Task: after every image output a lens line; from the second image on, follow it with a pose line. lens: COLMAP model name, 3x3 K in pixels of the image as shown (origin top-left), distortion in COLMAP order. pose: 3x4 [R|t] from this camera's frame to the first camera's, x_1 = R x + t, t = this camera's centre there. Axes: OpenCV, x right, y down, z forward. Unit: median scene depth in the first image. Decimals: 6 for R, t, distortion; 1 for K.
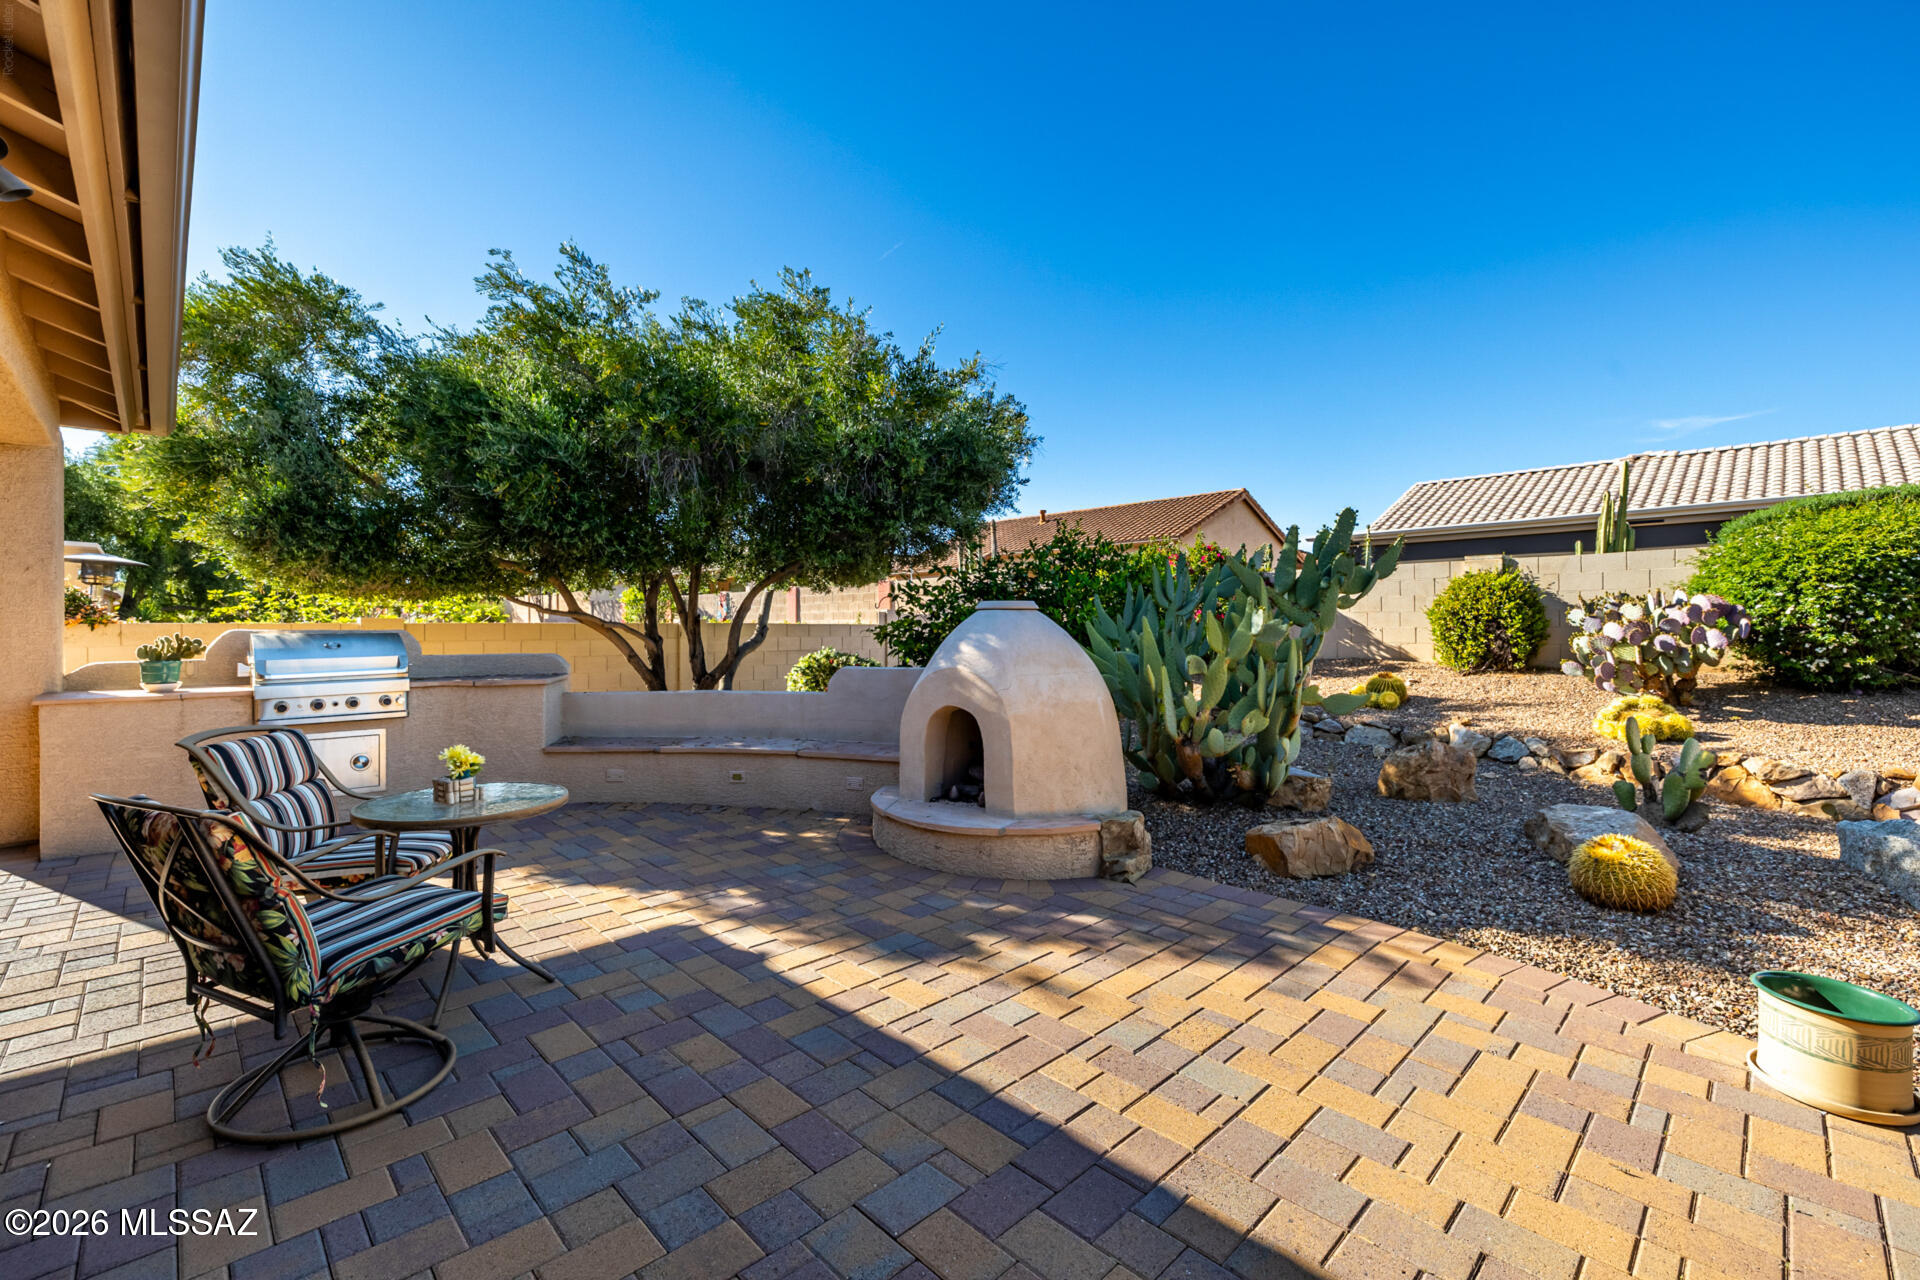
lens RADIAL K [[815.3, 0, 953.0], [0, 815.3, 641.8], [0, 0, 1]] dist [0.000554, 0.000065]
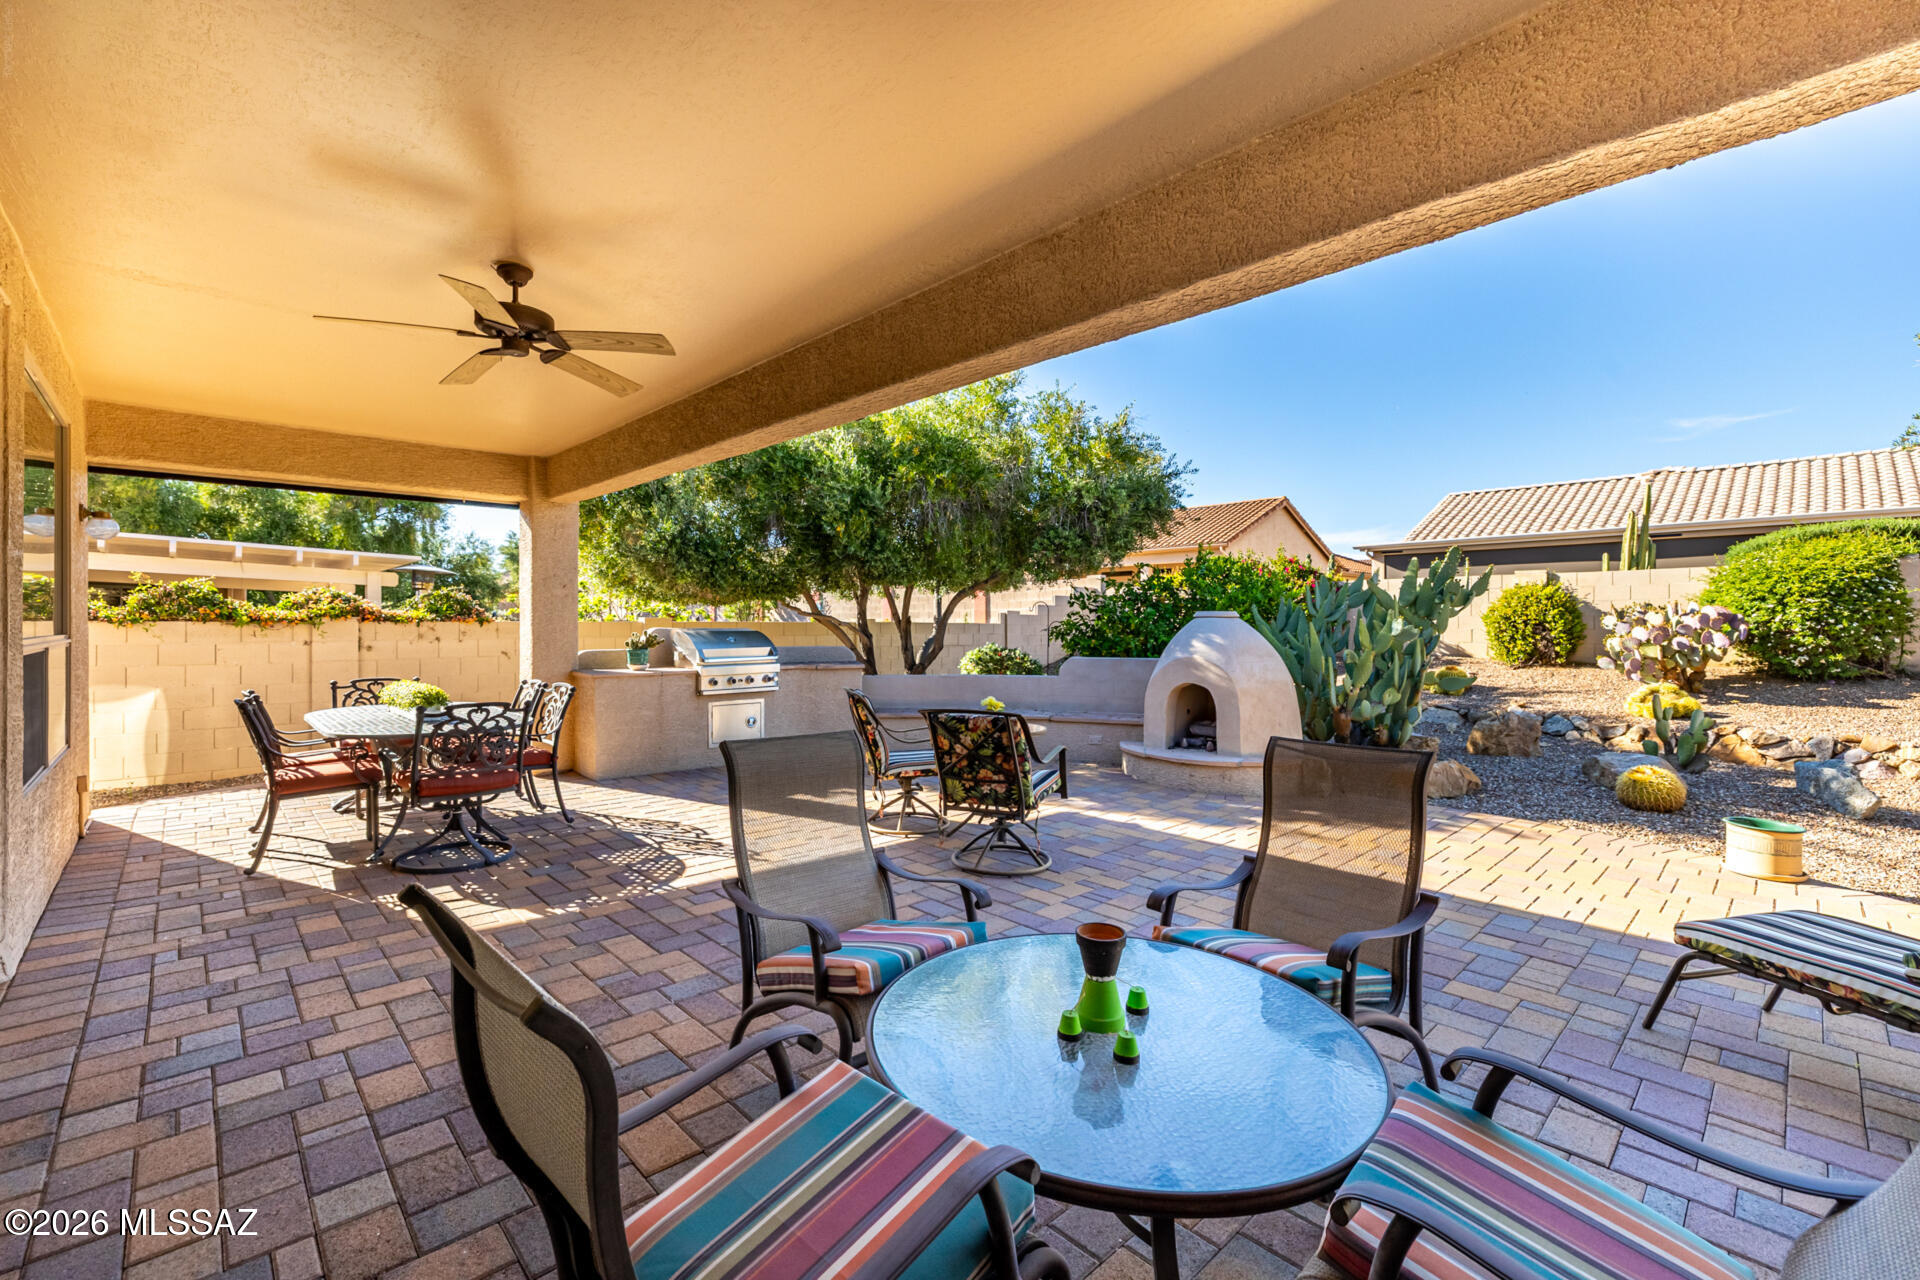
lens RADIAL K [[815.3, 0, 952.3], [0, 815.3, 642.1], [0, 0, 1]] dist [0.000554, 0.000065]
pose [[0.999906, 0.005946, -0.012353, -0.283944], [-0.005884, 0.999970, 0.005018, 0.000007], [0.012382, -0.004945, 0.999911, -0.328405]]
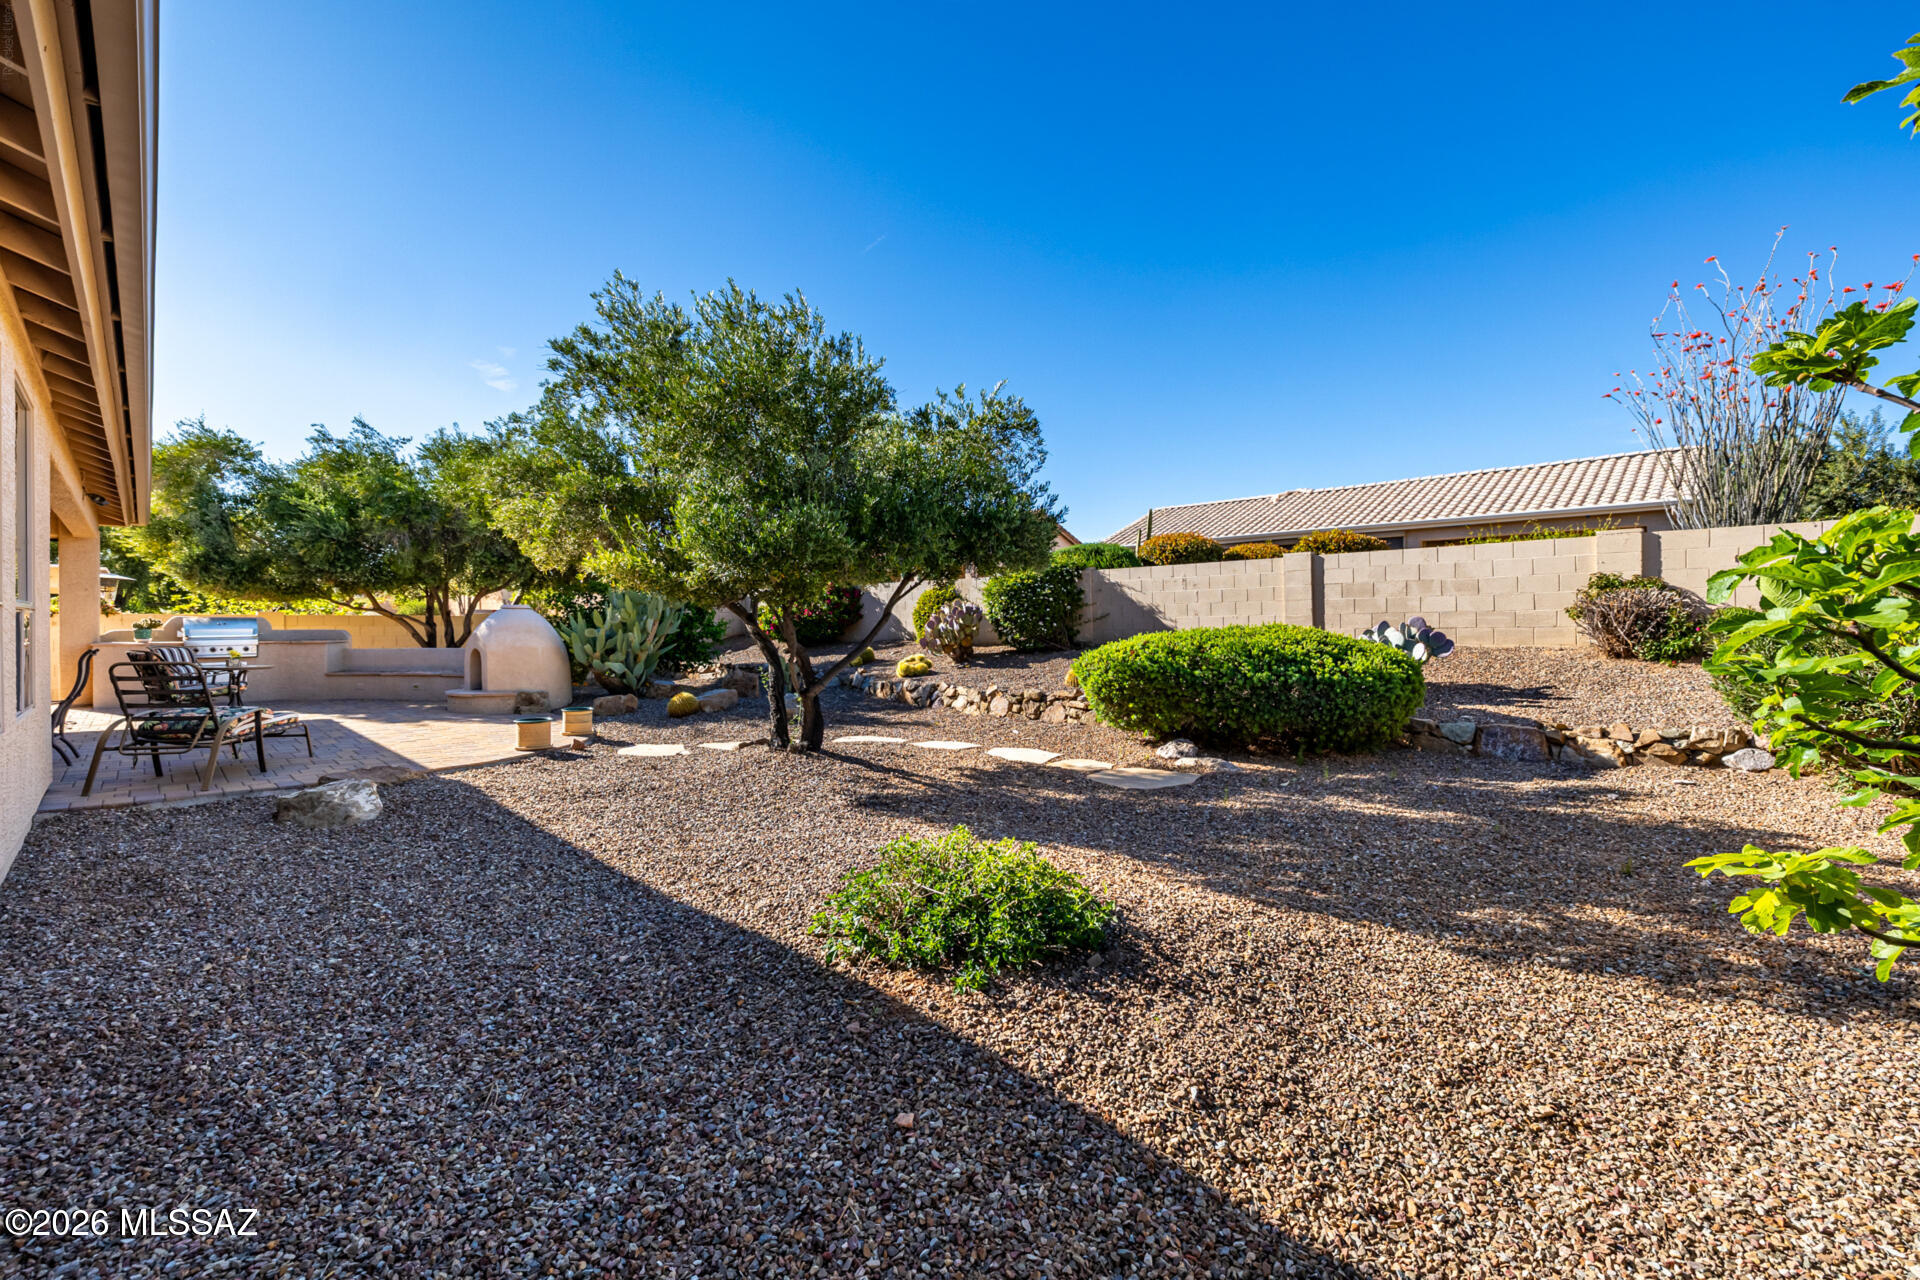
lens RADIAL K [[815.3, 0, 975.3], [0, 815.3, 625.4], [0, 0, 1]] dist [0.000554, 0.000065]
pose [[0.999723, -0.006944, 0.022480, 0.990486], [0.006966, 0.999975, -0.000928, 0.020178], [-0.022473, 0.001085, 0.999747, -1.012154]]
